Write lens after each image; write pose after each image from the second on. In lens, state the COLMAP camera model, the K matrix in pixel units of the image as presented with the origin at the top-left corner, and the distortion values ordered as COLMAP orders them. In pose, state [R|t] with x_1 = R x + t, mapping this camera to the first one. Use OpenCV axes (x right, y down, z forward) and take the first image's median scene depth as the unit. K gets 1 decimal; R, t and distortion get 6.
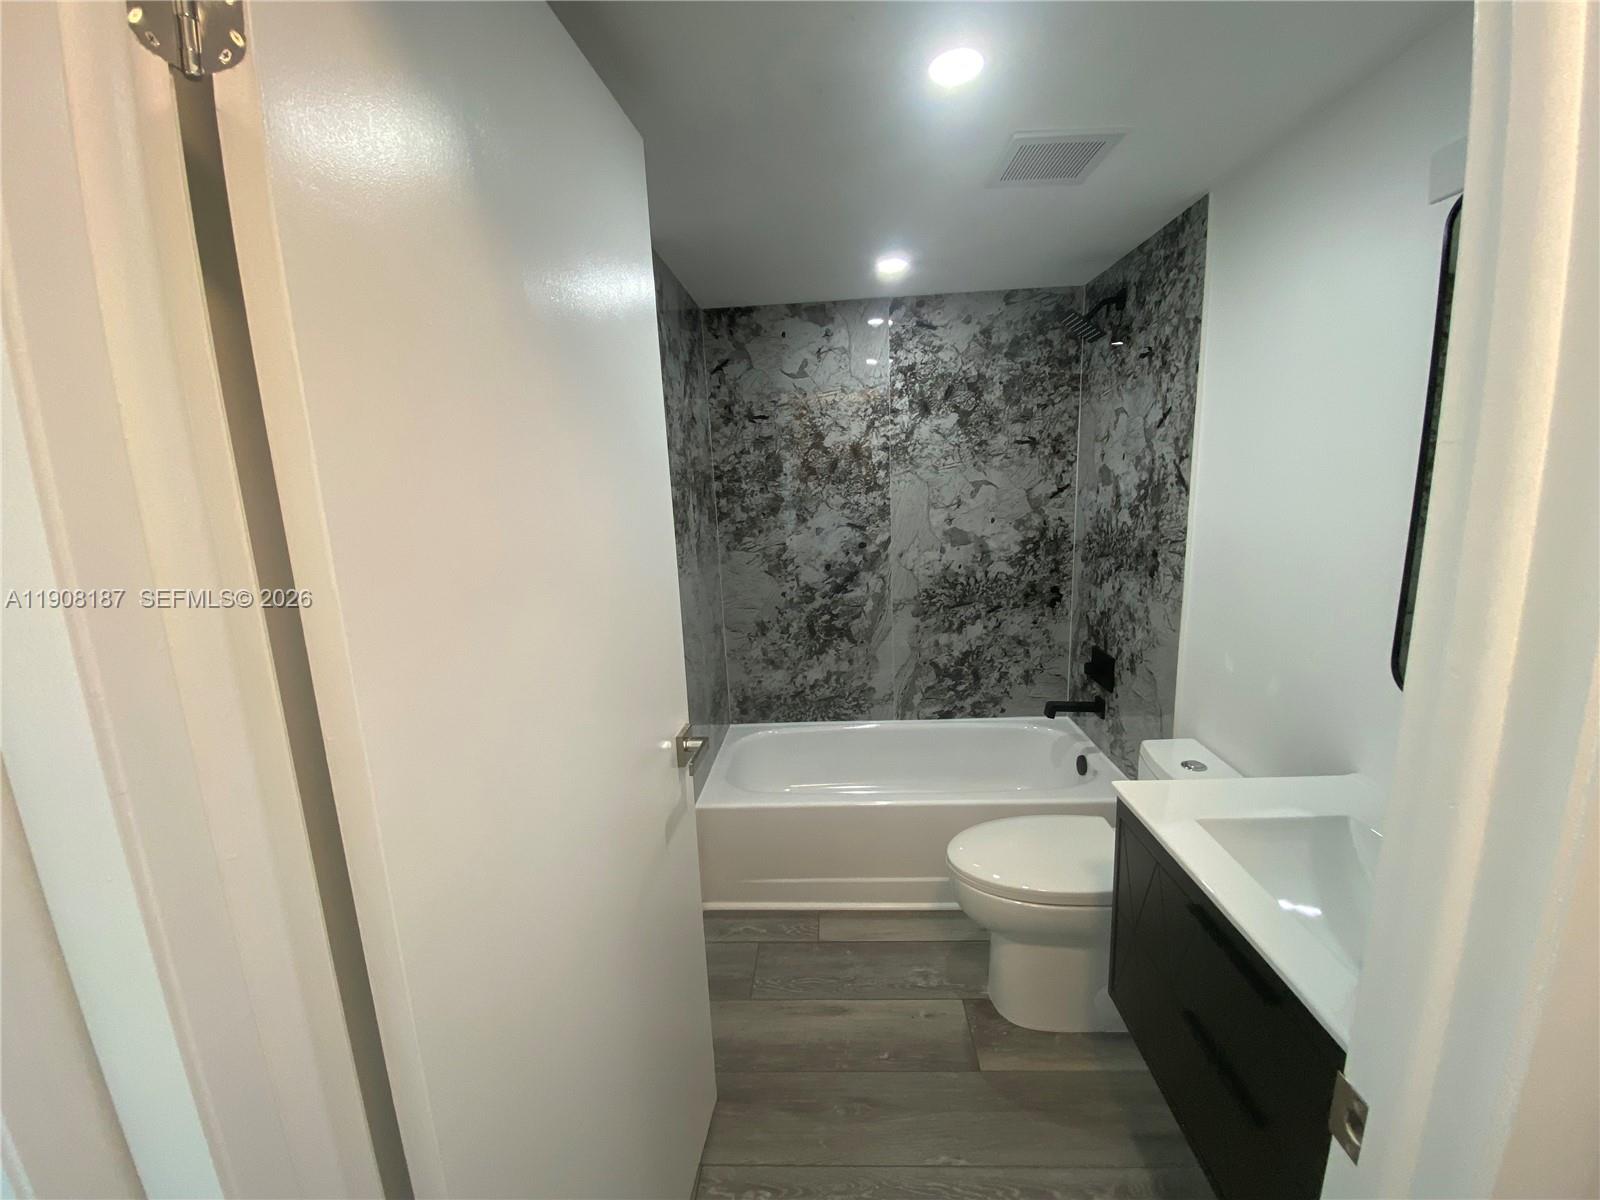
lens RADIAL K [[644.6, 0, 788.6], [0, 644.6, 595.2], [0, 0, 1]] dist [0.032847, -0.002486]
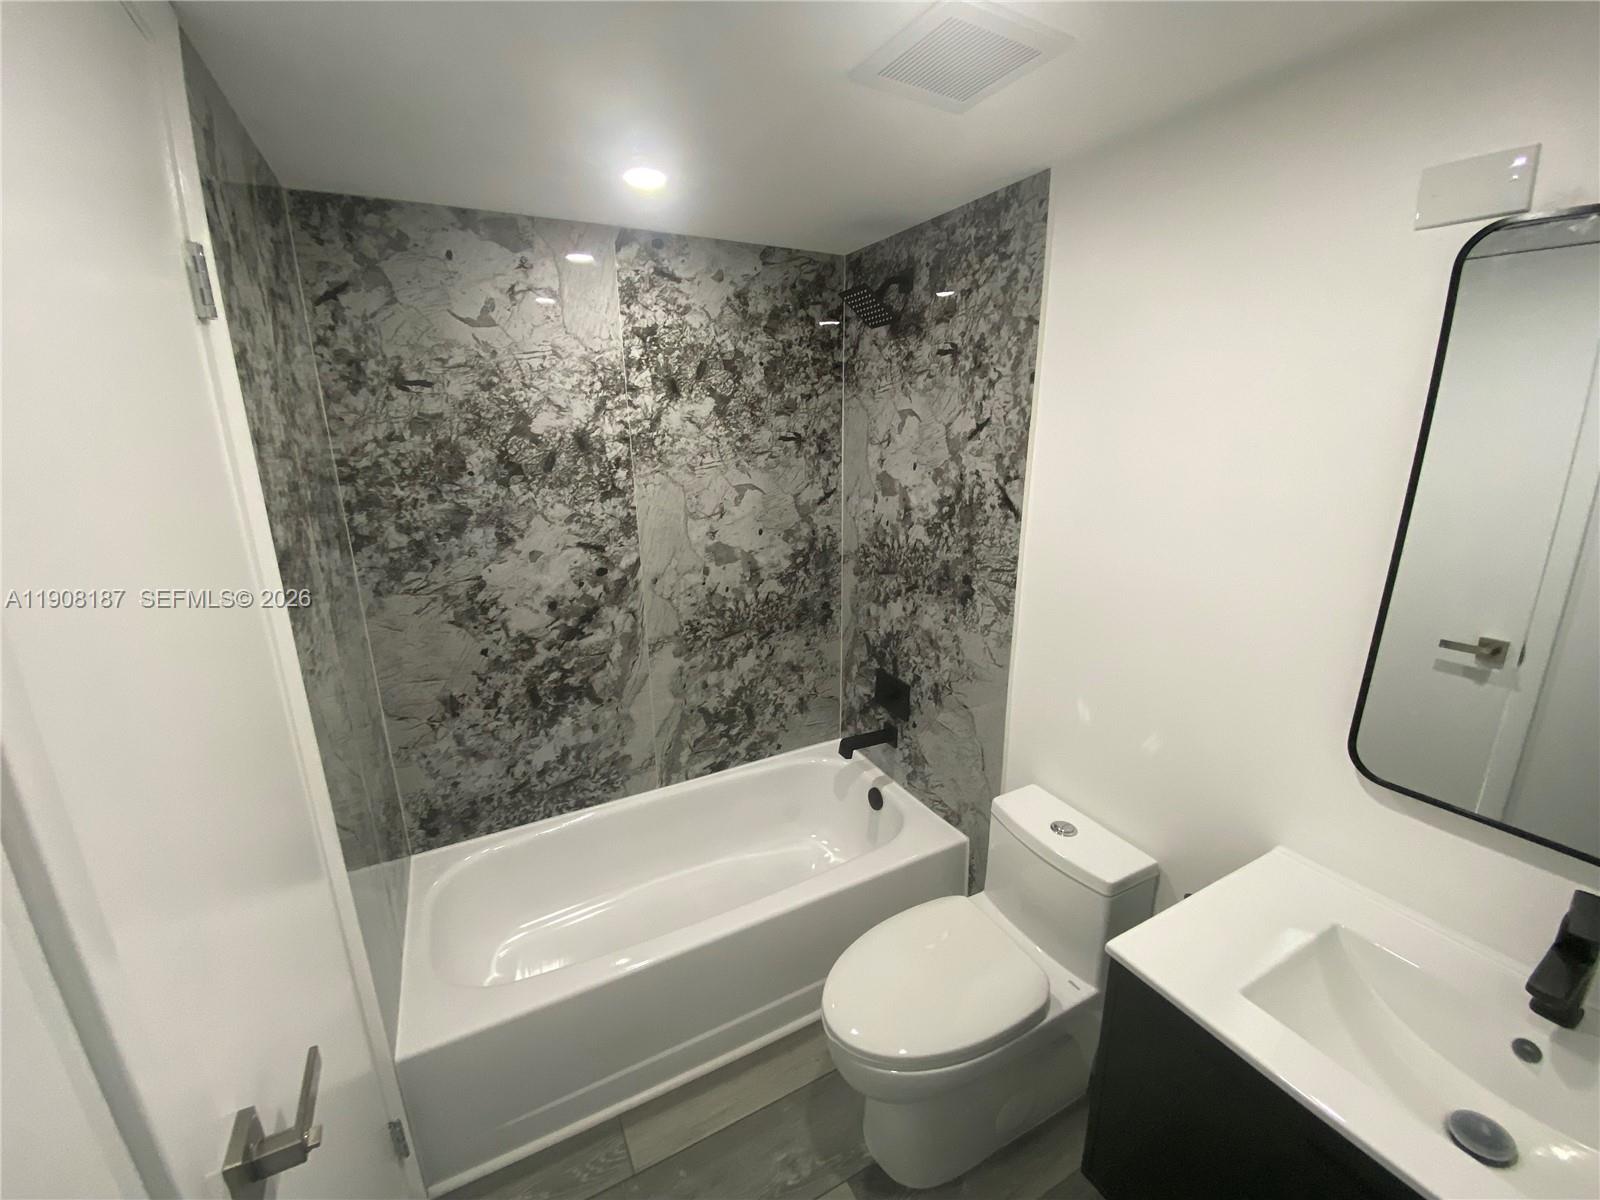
lens RADIAL K [[644.6, 0, 804.7], [0, 644.6, 596.6], [0, 0, 1]] dist [0.032847, -0.002486]
pose [[0.856570, -0.097946, 0.506651, -0.064528], [0.068605, 0.994721, 0.076314, -0.094277], [-0.511451, -0.030610, 0.858767, 0.265030]]
